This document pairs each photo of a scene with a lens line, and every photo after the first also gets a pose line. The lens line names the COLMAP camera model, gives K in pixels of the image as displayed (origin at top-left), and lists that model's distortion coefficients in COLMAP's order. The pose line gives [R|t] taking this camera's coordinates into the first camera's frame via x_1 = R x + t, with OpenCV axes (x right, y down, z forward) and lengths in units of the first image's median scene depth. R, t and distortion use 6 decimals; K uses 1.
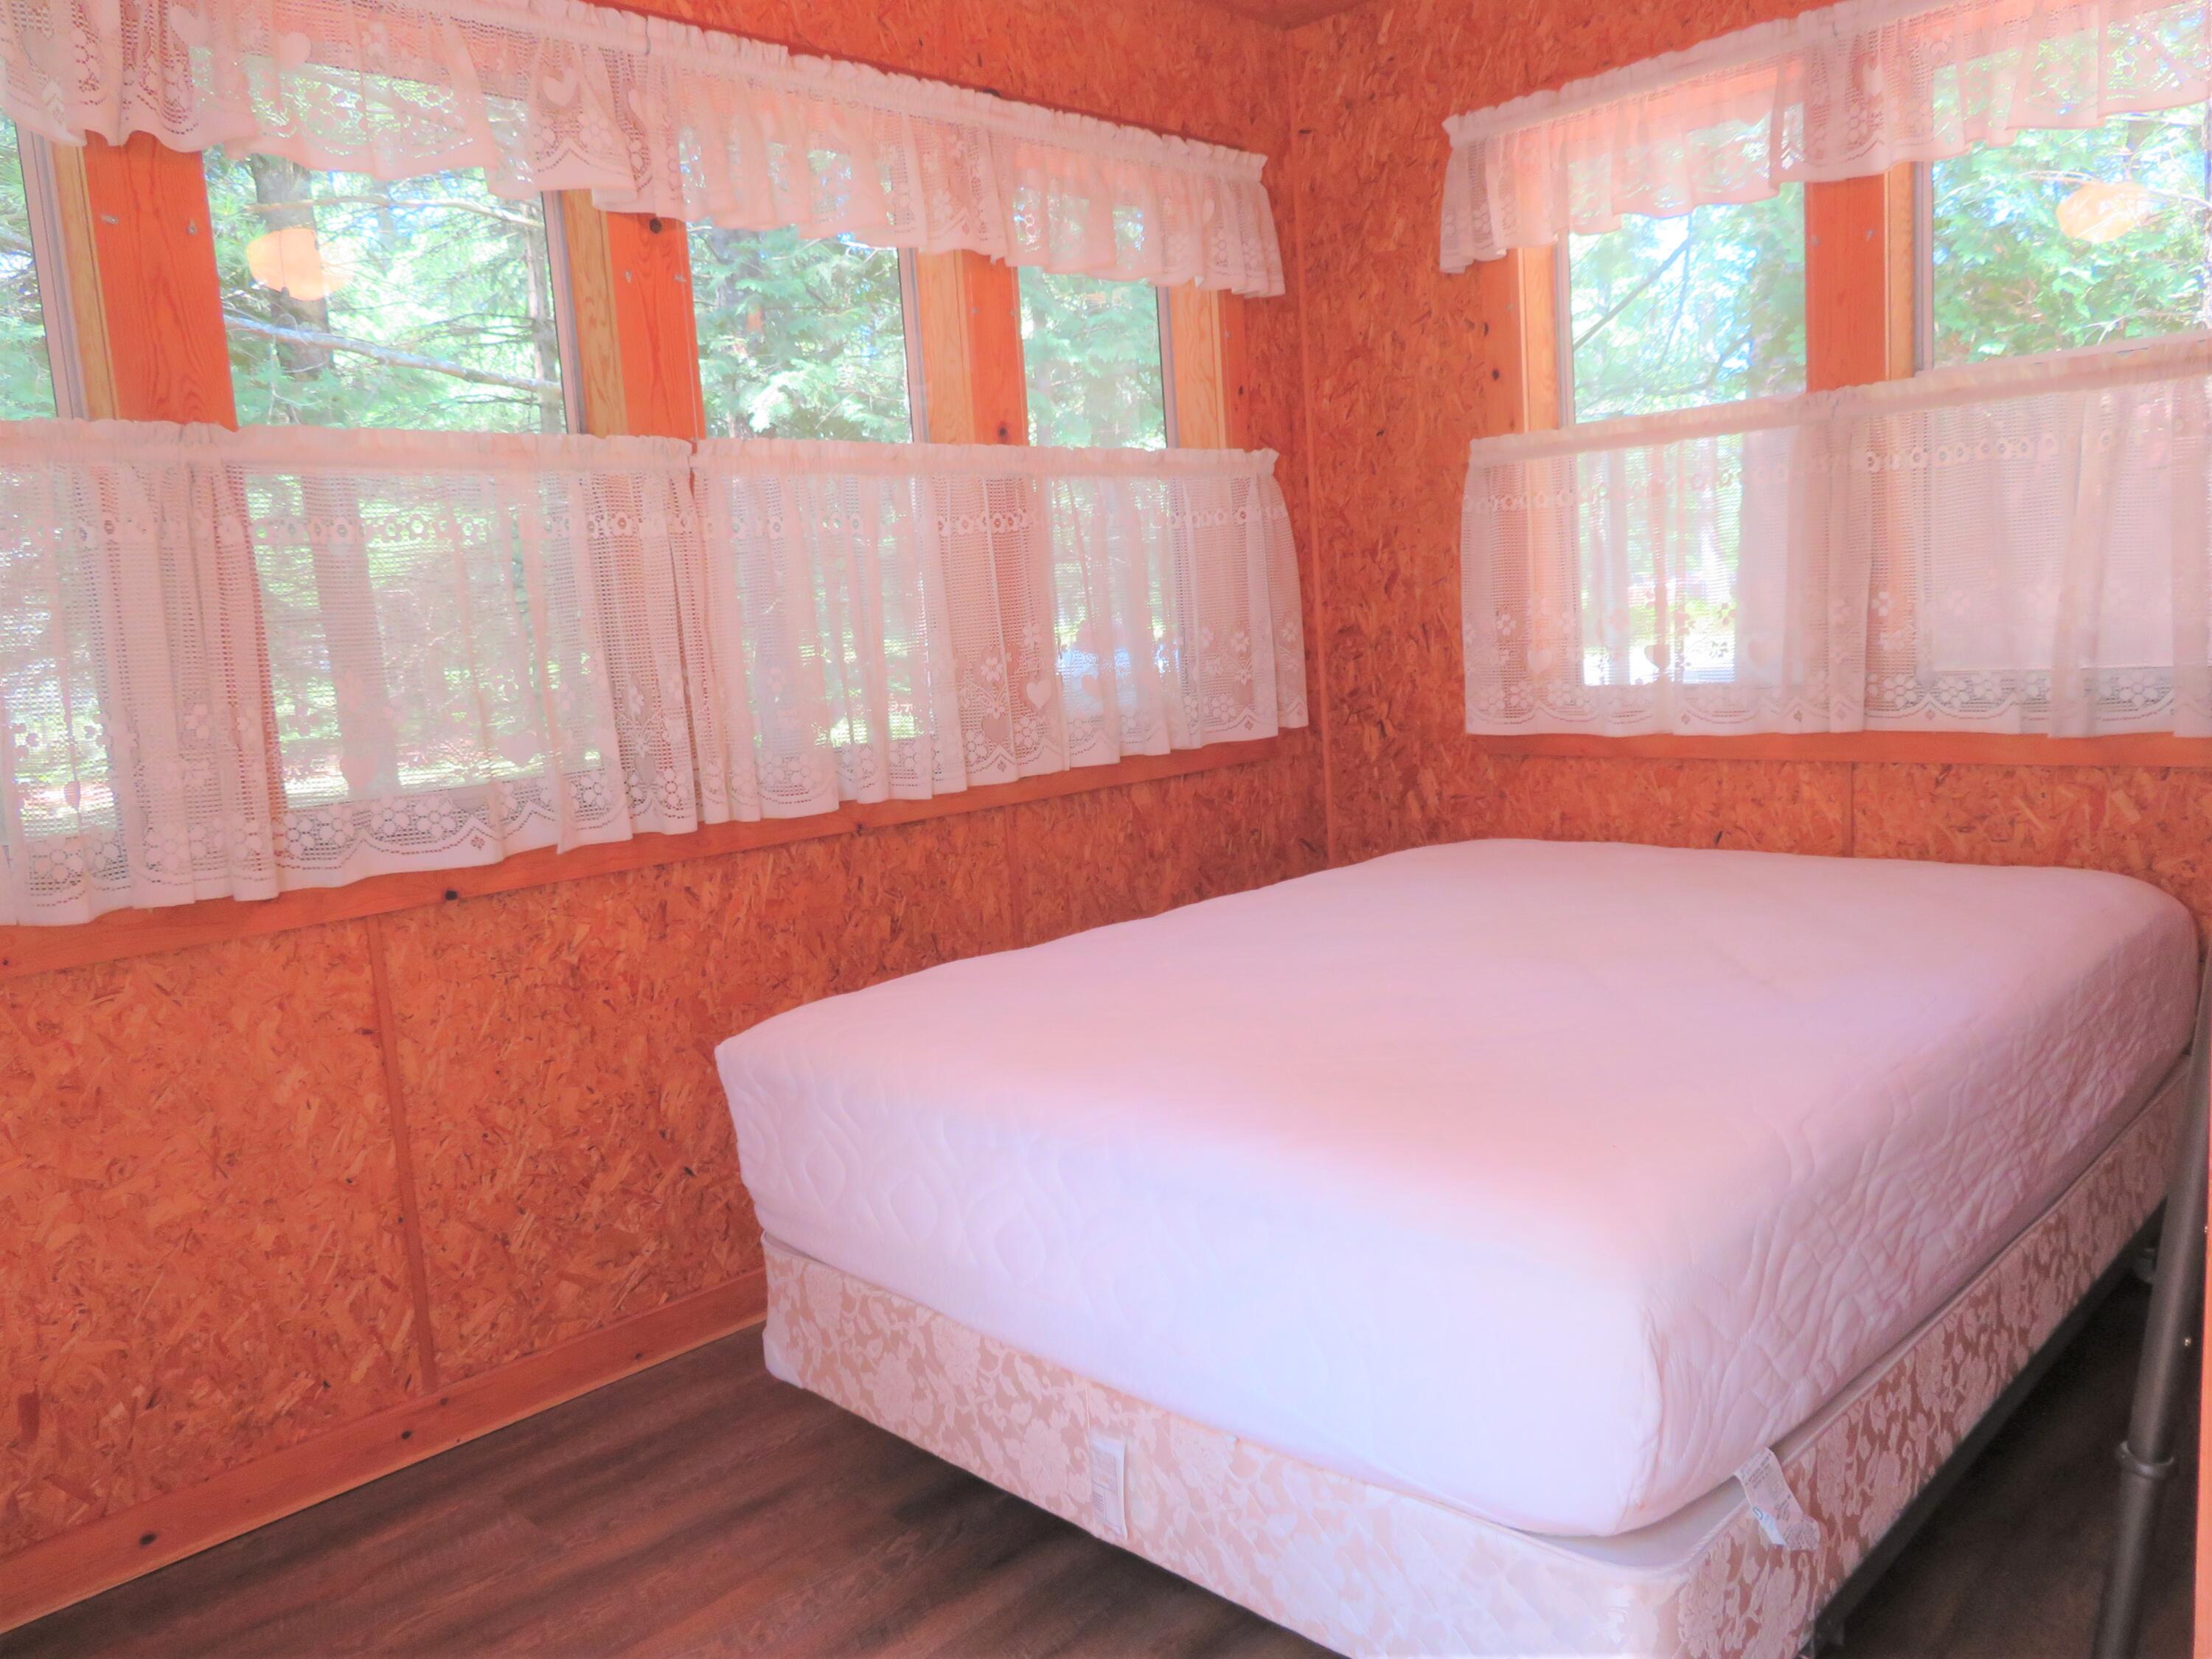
lens RADIAL K [[1625.8, 0, 1107.4], [0, 1625.8, 831.5], [0, 0, 1]] dist [-0.004571, -0.001252]
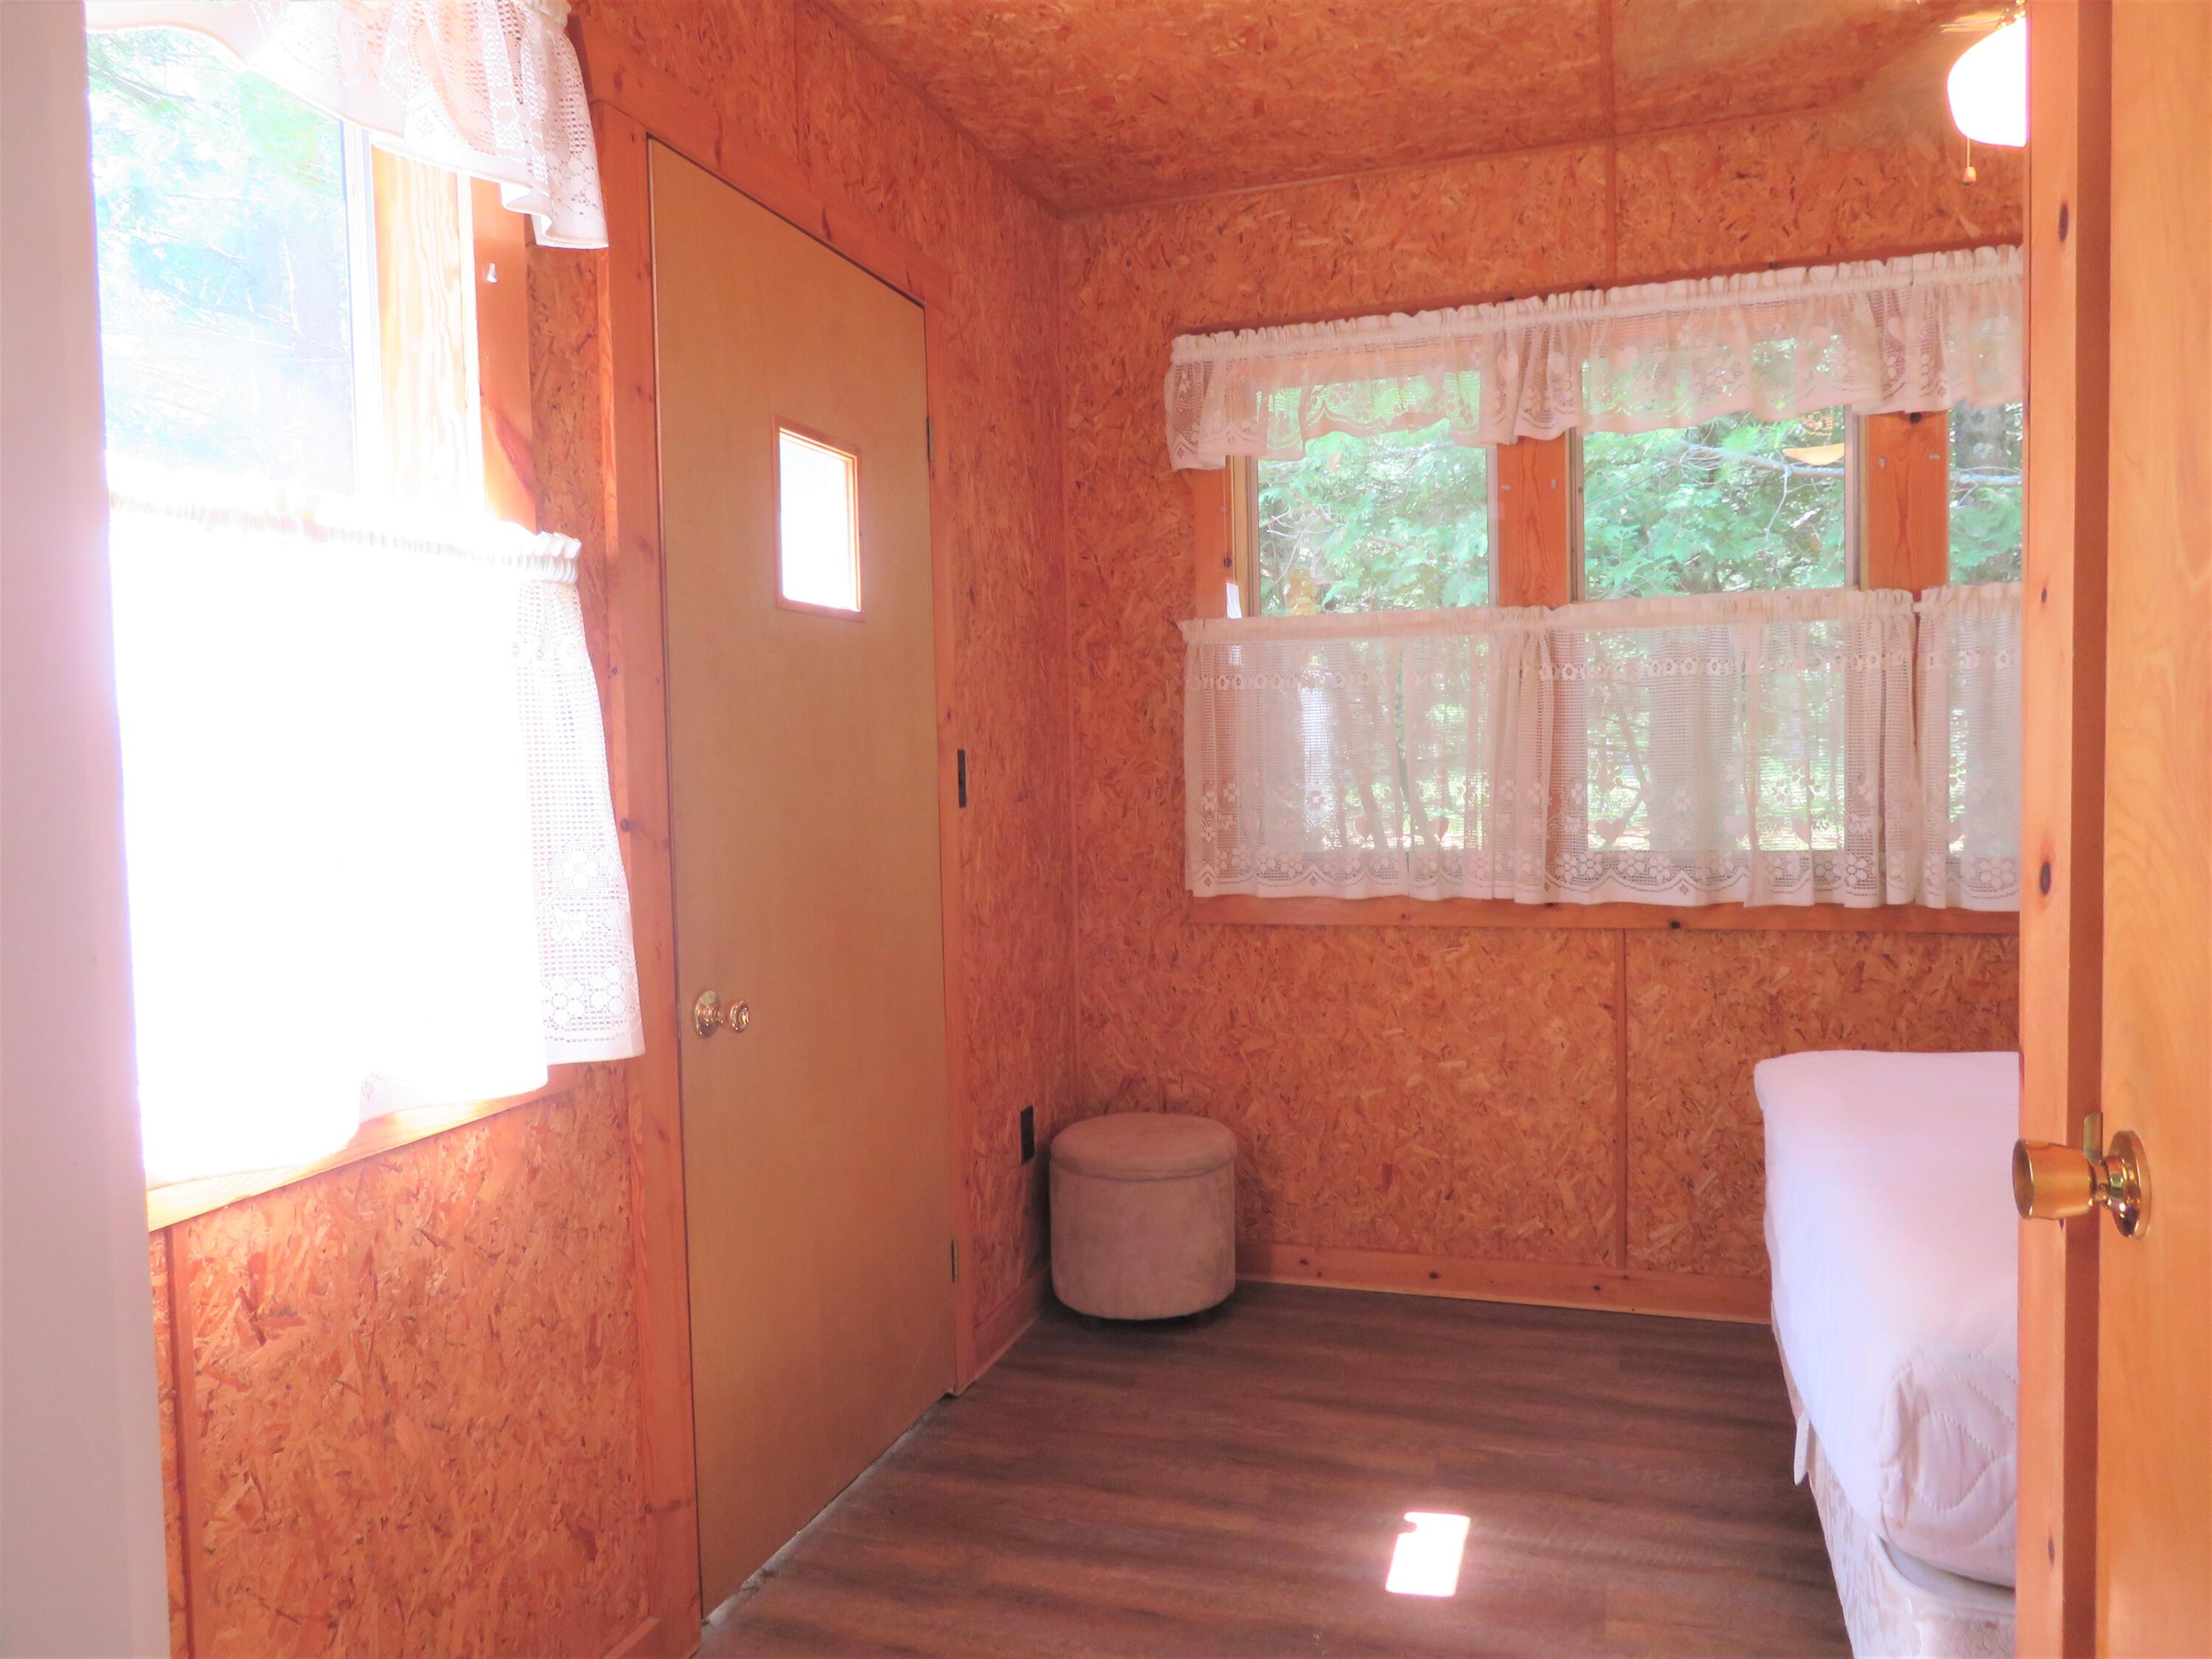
lens RADIAL K [[1625.8, 0, 1108.5], [0, 1625.8, 830.9], [0, 0, 1]] dist [-0.004571, -0.001252]
pose [[0.441129, 0.102060, -0.891622, 0.626505], [-0.125968, 0.990718, 0.051080, -0.051570], [0.888559, 0.089783, 0.449891, -0.075593]]
